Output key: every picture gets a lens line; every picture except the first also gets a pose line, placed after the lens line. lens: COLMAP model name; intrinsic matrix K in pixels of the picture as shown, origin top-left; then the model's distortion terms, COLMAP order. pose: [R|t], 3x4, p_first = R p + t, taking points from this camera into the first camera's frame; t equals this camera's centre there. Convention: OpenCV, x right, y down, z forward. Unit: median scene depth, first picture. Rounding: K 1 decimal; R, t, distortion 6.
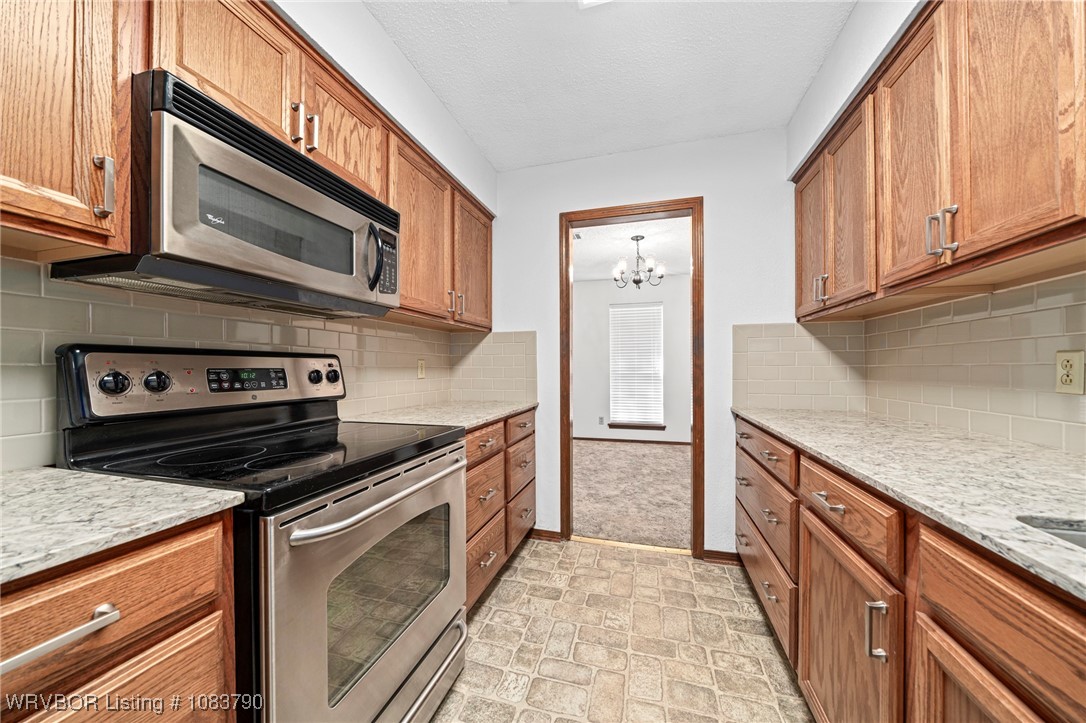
lens RADIAL K [[372.1, 0, 542.7], [0, 372.1, 366.2], [0, 0, 1]] dist [-0.007324, 0.000481]
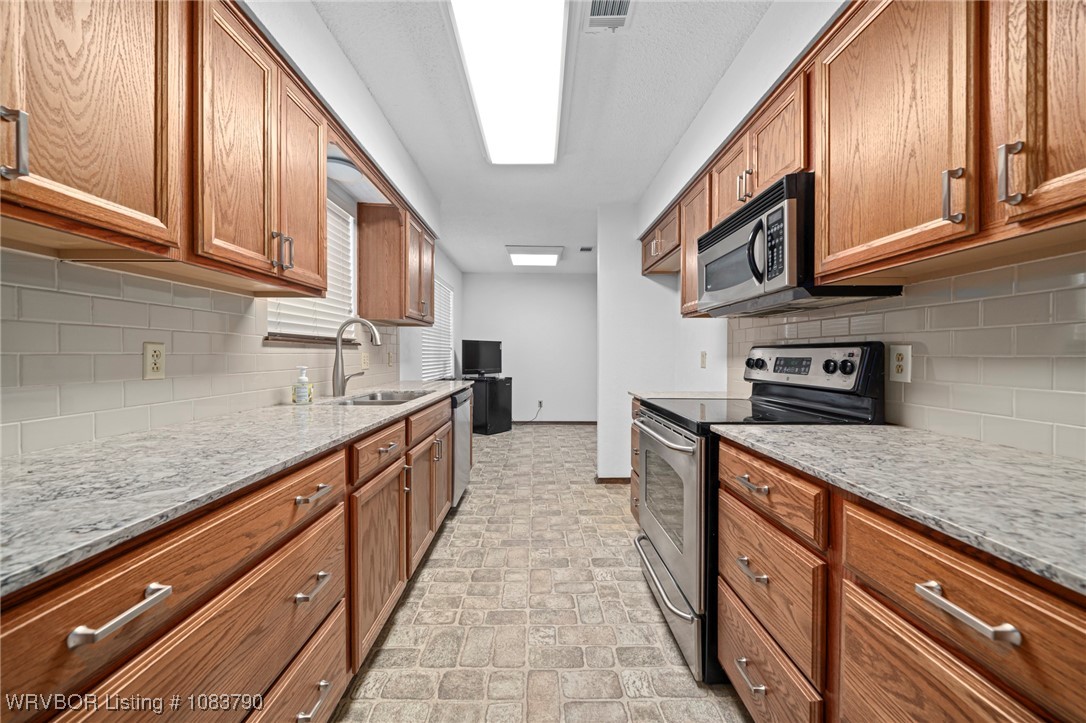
lens RADIAL K [[419.5, 0, 540.1], [0, 419.5, 359.3], [0, 0, 1]] dist [-0.000999, -0.000484]
pose [[-0.958322, 0.002822, -0.285678, 0.402711], [0.000236, 0.999959, 0.009086, -0.000638], [0.285692, 0.008640, -0.958283, 1.661491]]
